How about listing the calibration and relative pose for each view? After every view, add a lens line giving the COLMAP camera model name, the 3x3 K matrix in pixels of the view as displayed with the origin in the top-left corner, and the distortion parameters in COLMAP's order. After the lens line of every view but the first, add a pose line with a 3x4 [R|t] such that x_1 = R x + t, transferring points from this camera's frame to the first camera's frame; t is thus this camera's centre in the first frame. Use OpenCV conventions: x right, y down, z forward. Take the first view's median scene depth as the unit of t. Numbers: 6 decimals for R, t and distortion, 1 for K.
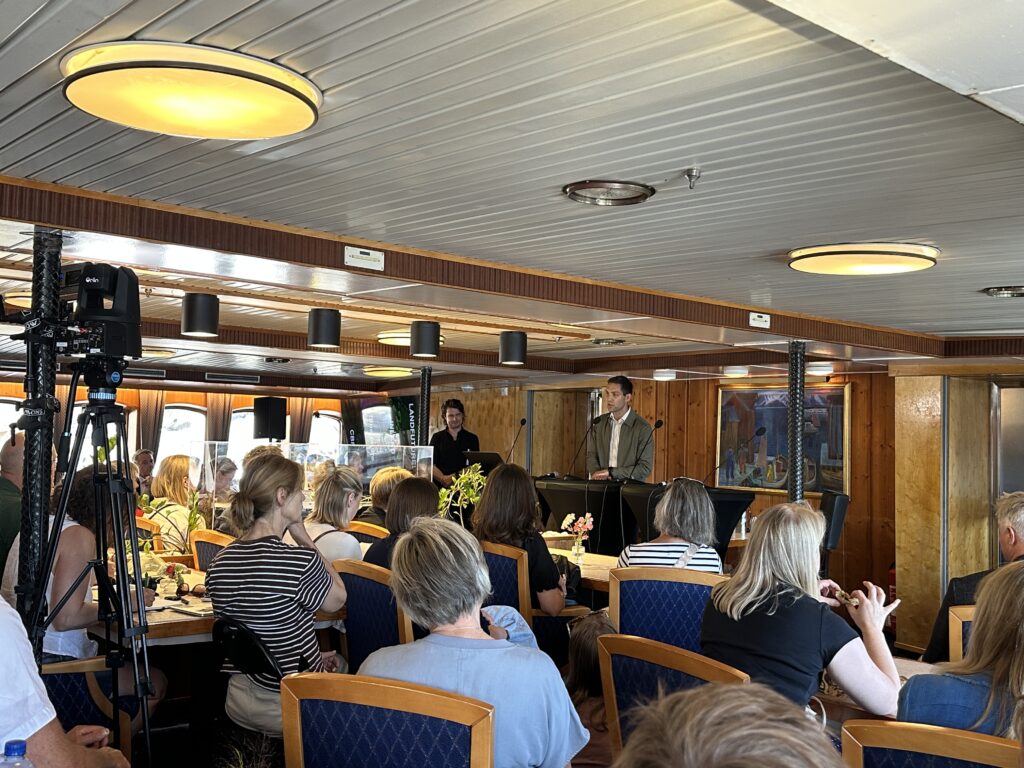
lens RADIAL K [[1046.4, 0, 512.0], [0, 1046.4, 384.0], [0, 0, 1]] dist [0.214320, -0.471869]
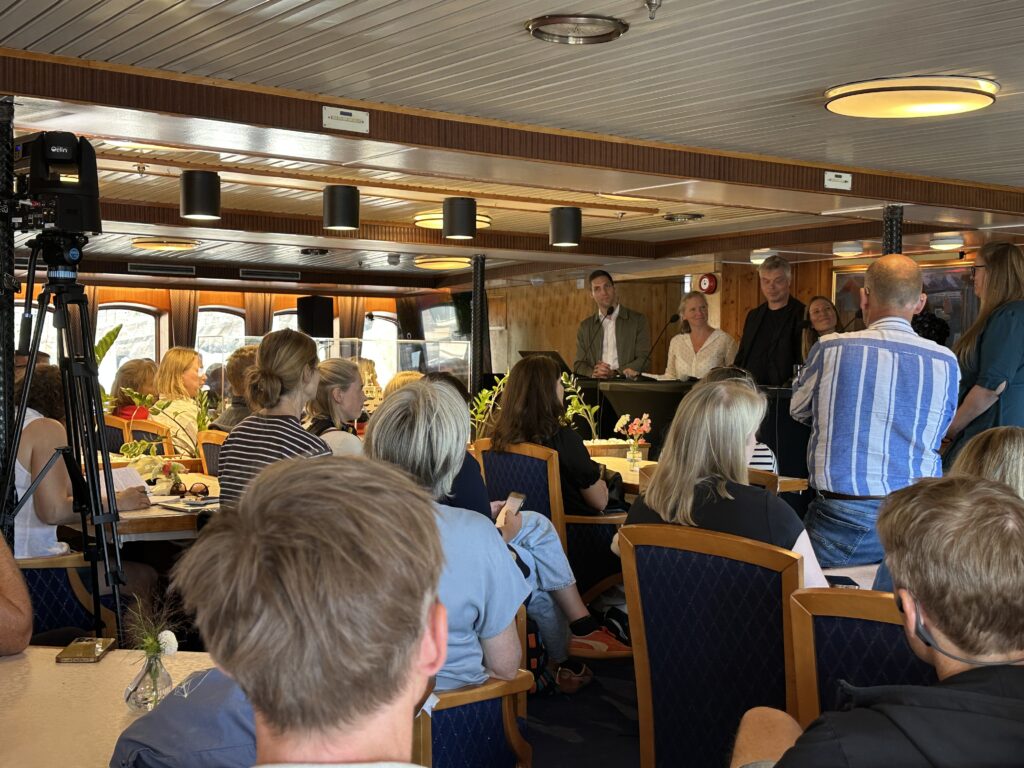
lens RADIAL K [[1270.4, 0, 512.0], [0, 1270.4, 384.0], [0, 0, 1]] dist [0.249342, -0.625407]
pose [[0.993636, -0.013839, -0.111784, 0.081636], [0.021929, 0.997202, 0.071470, 0.020454], [0.110483, -0.073467, 0.991159, -0.057702]]
